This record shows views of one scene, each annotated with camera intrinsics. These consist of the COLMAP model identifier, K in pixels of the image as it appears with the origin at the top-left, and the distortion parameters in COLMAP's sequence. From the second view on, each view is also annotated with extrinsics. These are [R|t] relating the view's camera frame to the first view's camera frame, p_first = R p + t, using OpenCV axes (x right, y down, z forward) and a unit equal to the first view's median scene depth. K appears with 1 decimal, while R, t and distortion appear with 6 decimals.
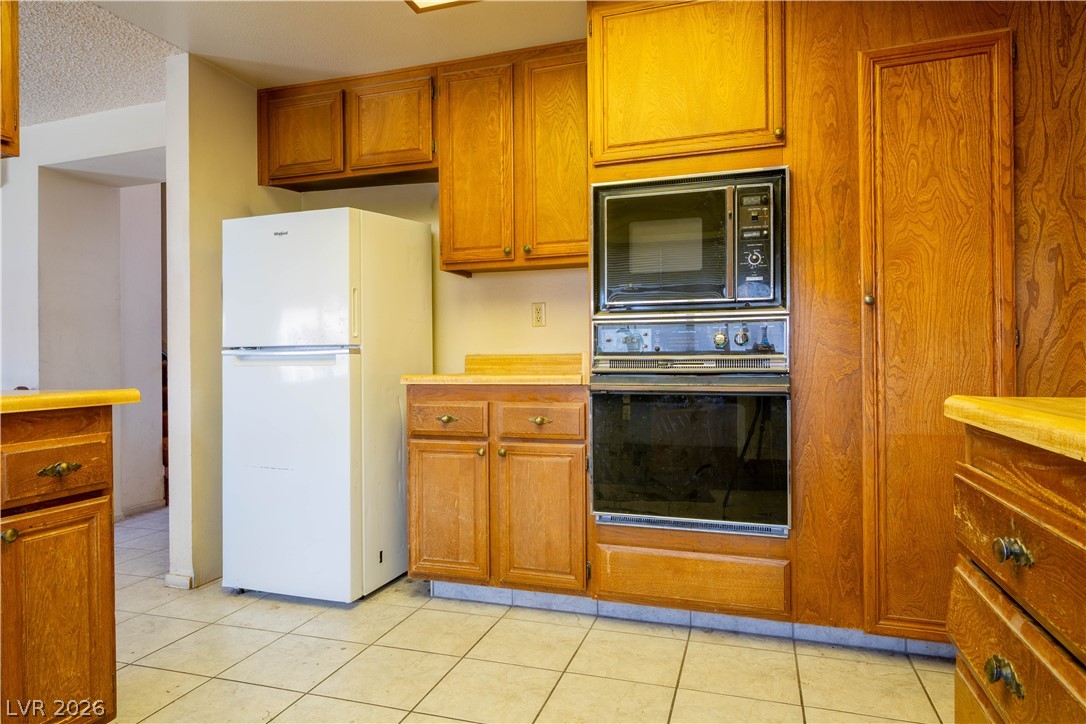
lens RADIAL K [[647.7, 0, 543.0], [0, 647.7, 361.8], [0, 0, 1]] dist [0.000442, -0.000170]
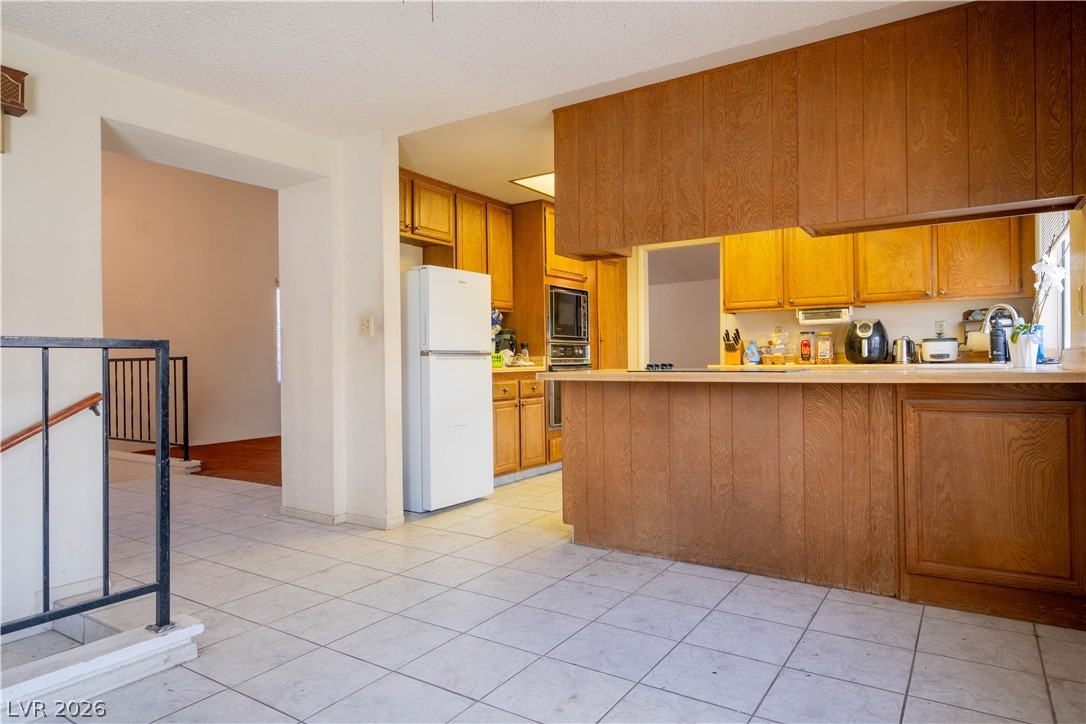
lens RADIAL K [[647.7, 0, 544.9], [0, 647.7, 359.2], [0, 0, 1]] dist [0.000442, -0.000170]
pose [[0.263933, 0.007990, 0.964508, -2.040324], [0.018509, 0.999740, -0.013346, 0.025613], [-0.964363, 0.021375, 0.263717, 0.388547]]
